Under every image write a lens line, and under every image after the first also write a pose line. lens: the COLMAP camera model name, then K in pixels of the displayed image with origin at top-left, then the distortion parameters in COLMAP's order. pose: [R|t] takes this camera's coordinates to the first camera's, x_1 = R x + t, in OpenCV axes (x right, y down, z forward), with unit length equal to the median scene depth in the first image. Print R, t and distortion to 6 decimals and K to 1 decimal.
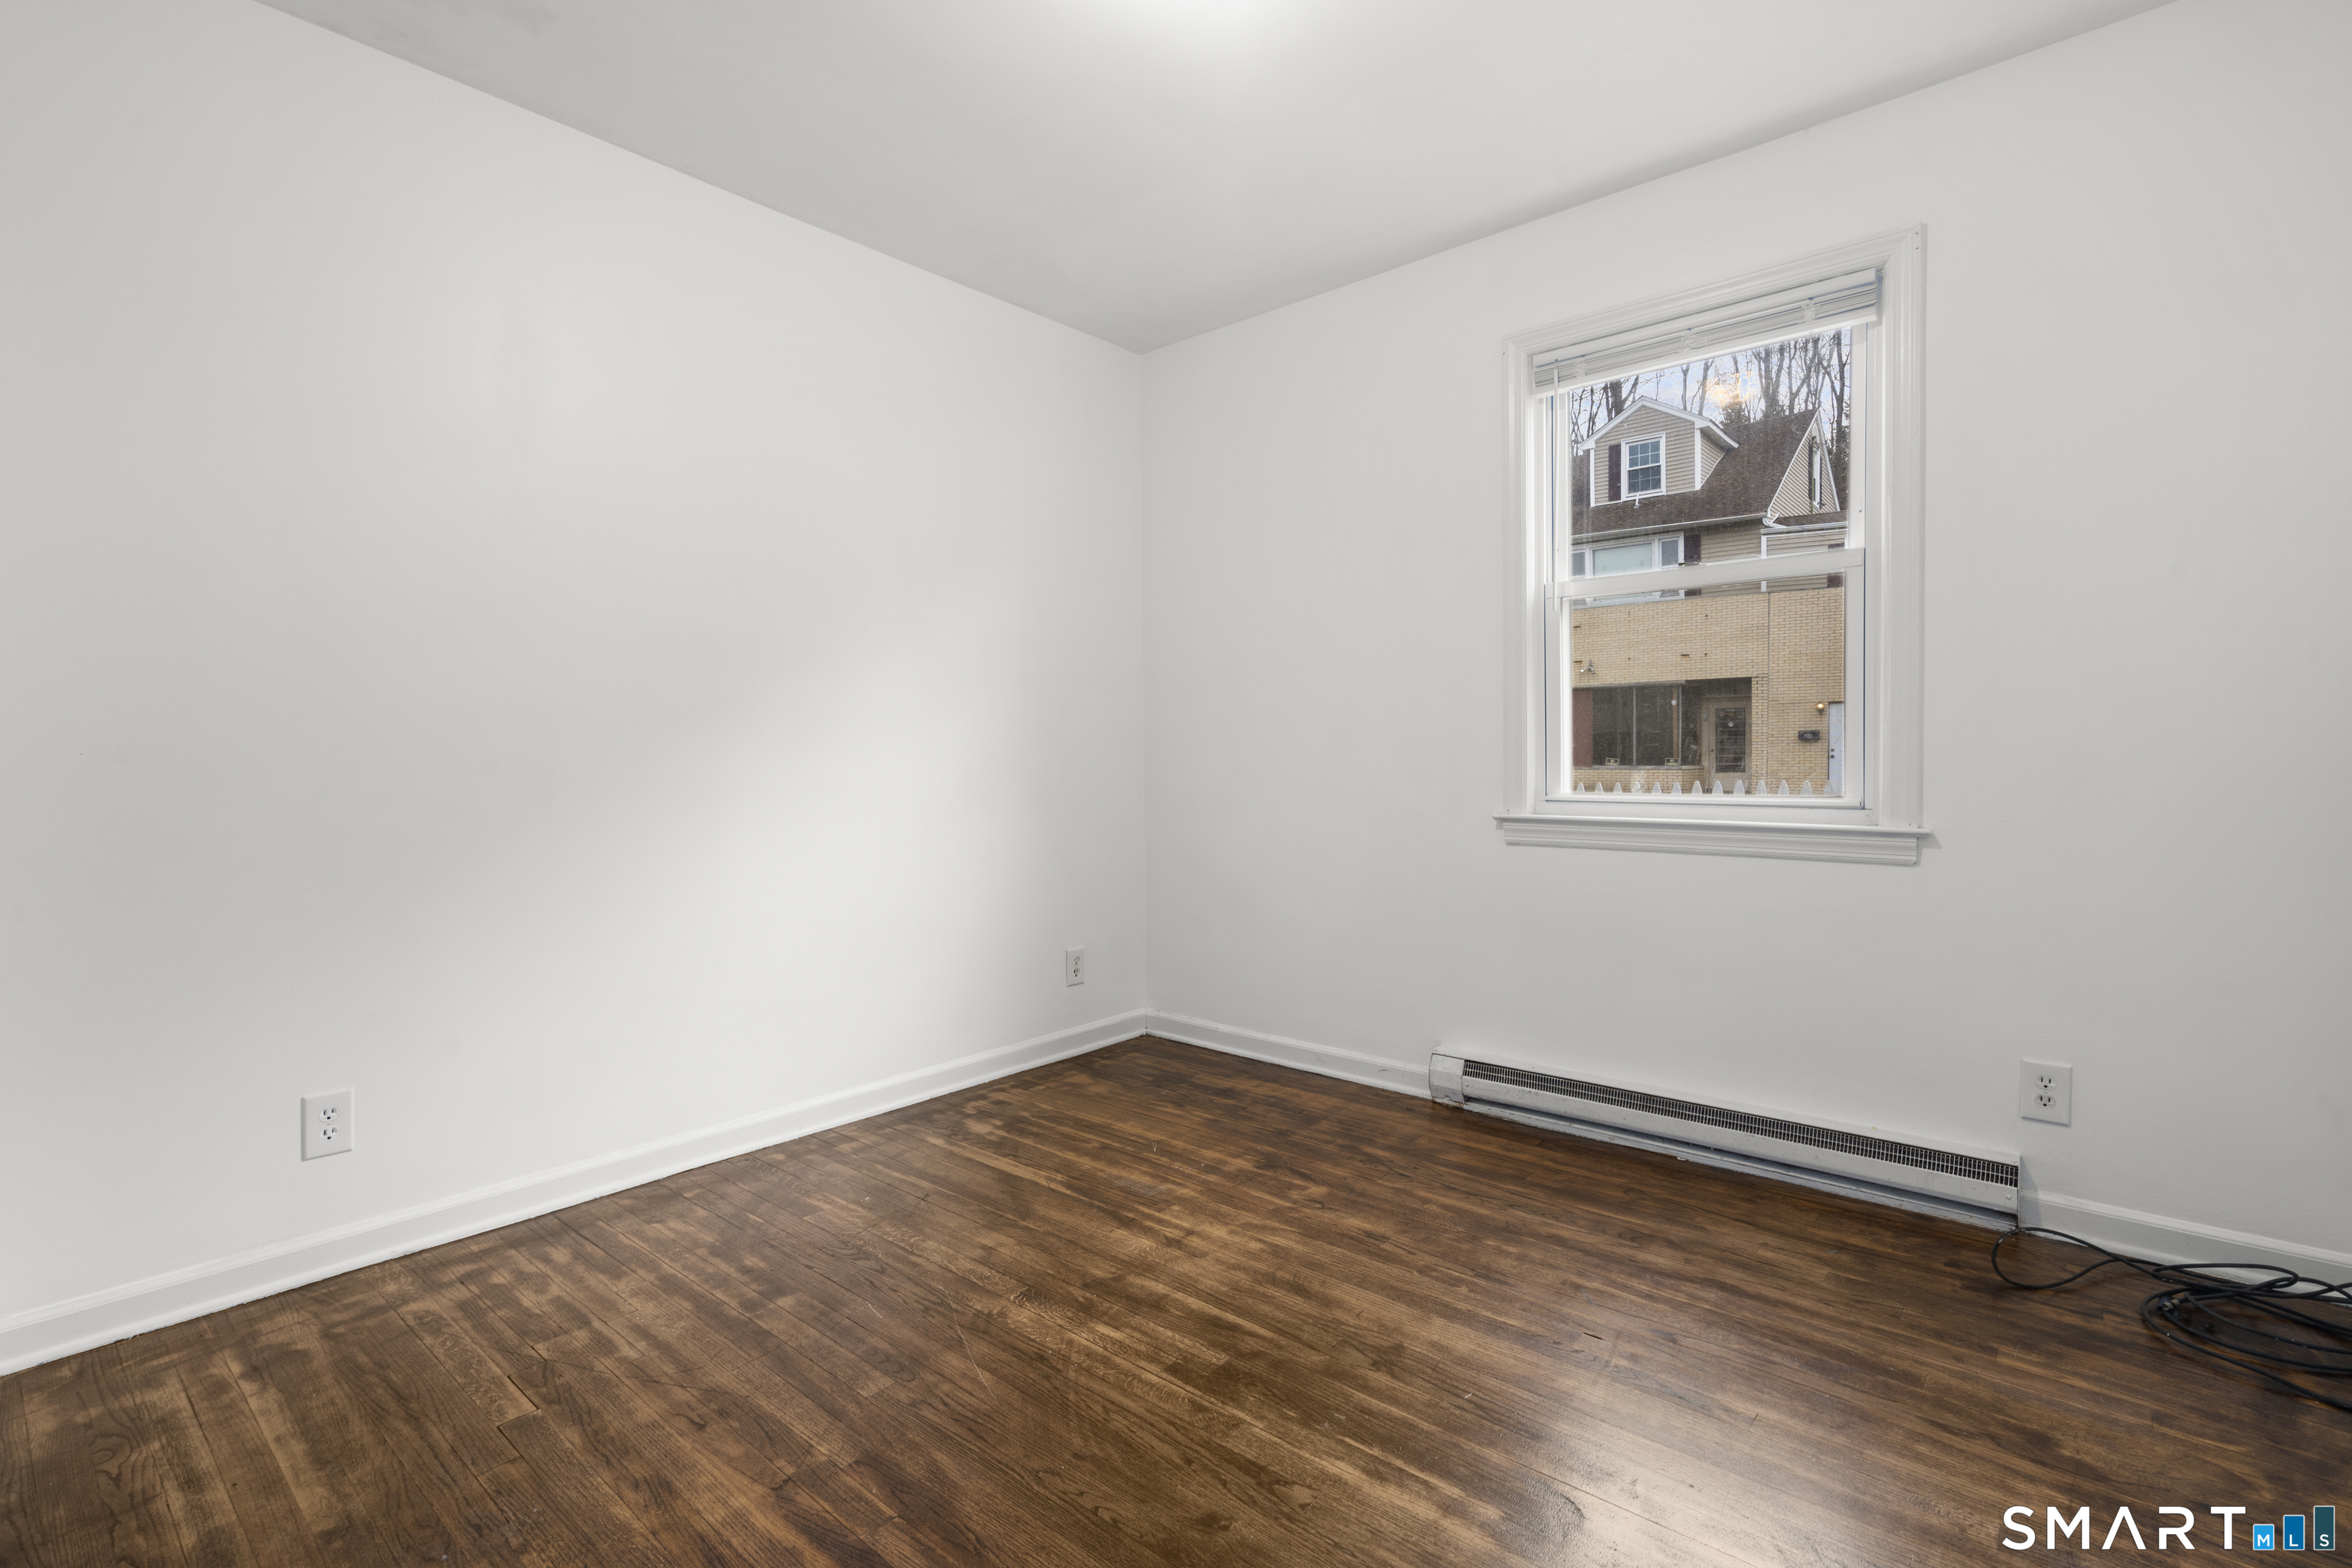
lens RADIAL K [[1082.4, 0, 1164.7], [0, 1082.4, 781.0], [0, 0, 1]] dist [-0.004427, 0.003184]
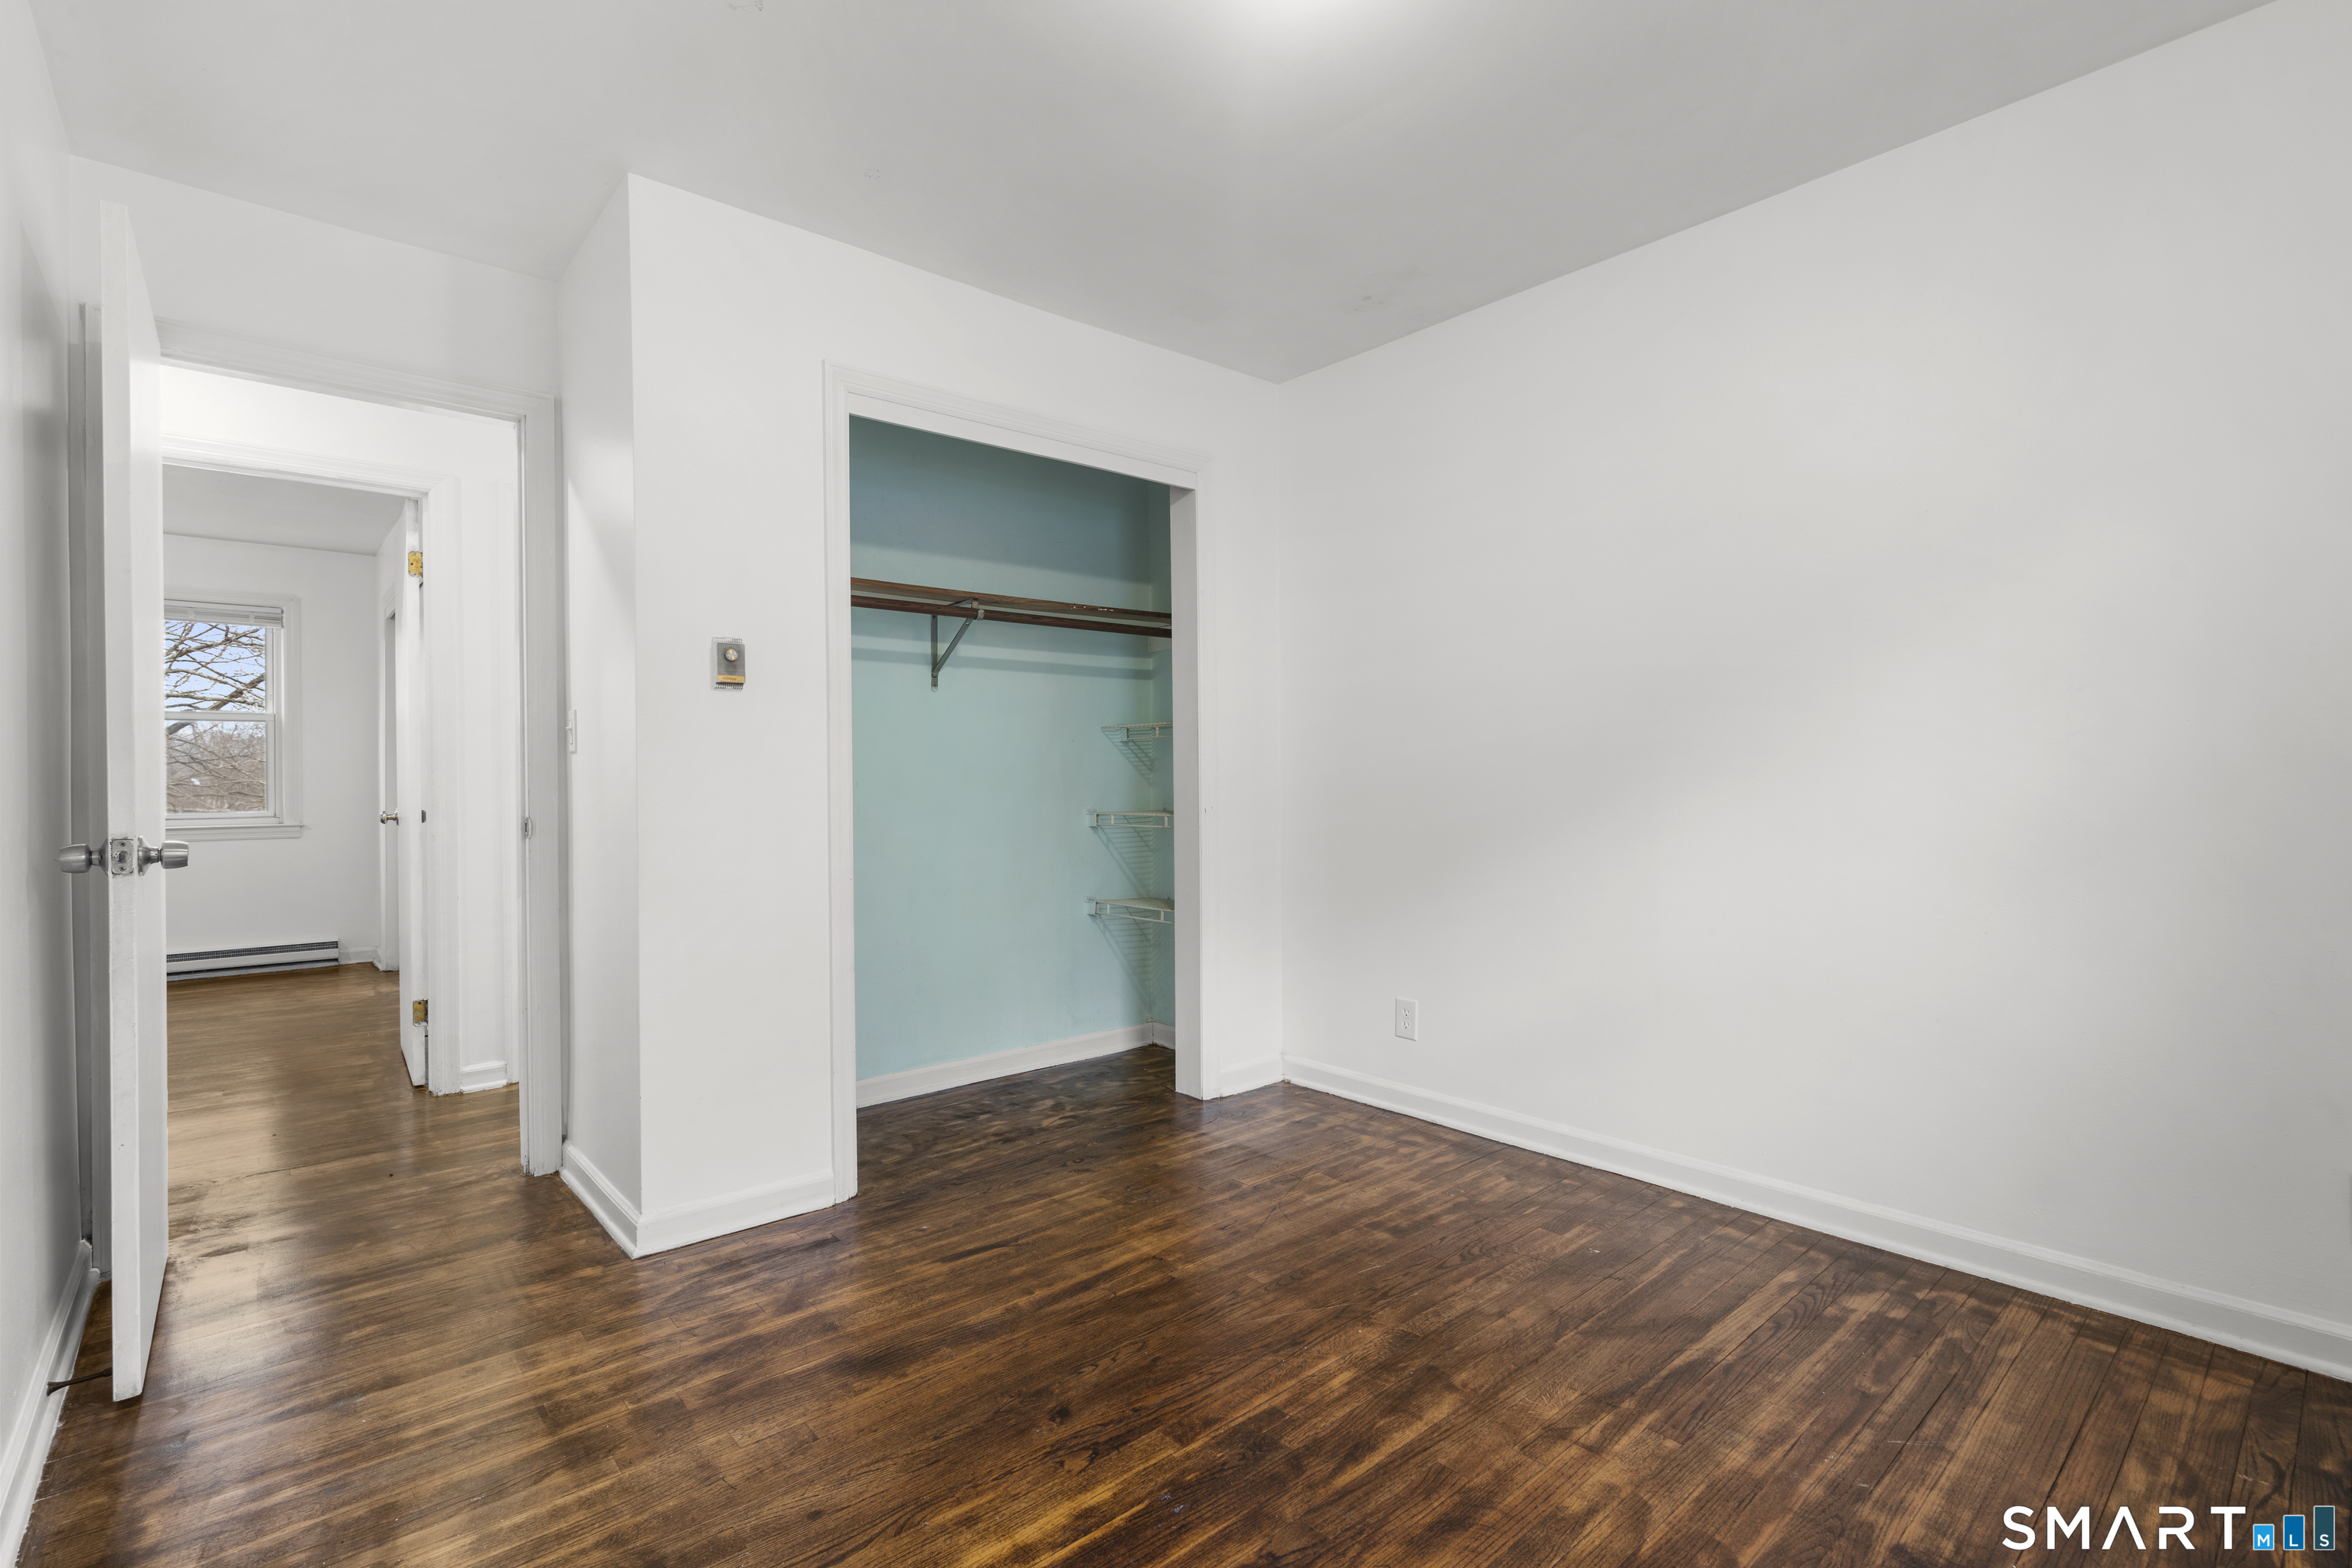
lens RADIAL K [[1082.4, 0, 1164.7], [0, 1082.4, 781.0], [0, 0, 1]] dist [-0.004427, 0.003184]
pose [[-0.142317, 0.013164, -0.989734, 0.857854], [-0.014625, 0.999774, 0.015400, -0.054155], [0.989713, 0.016667, -0.142093, 0.866845]]
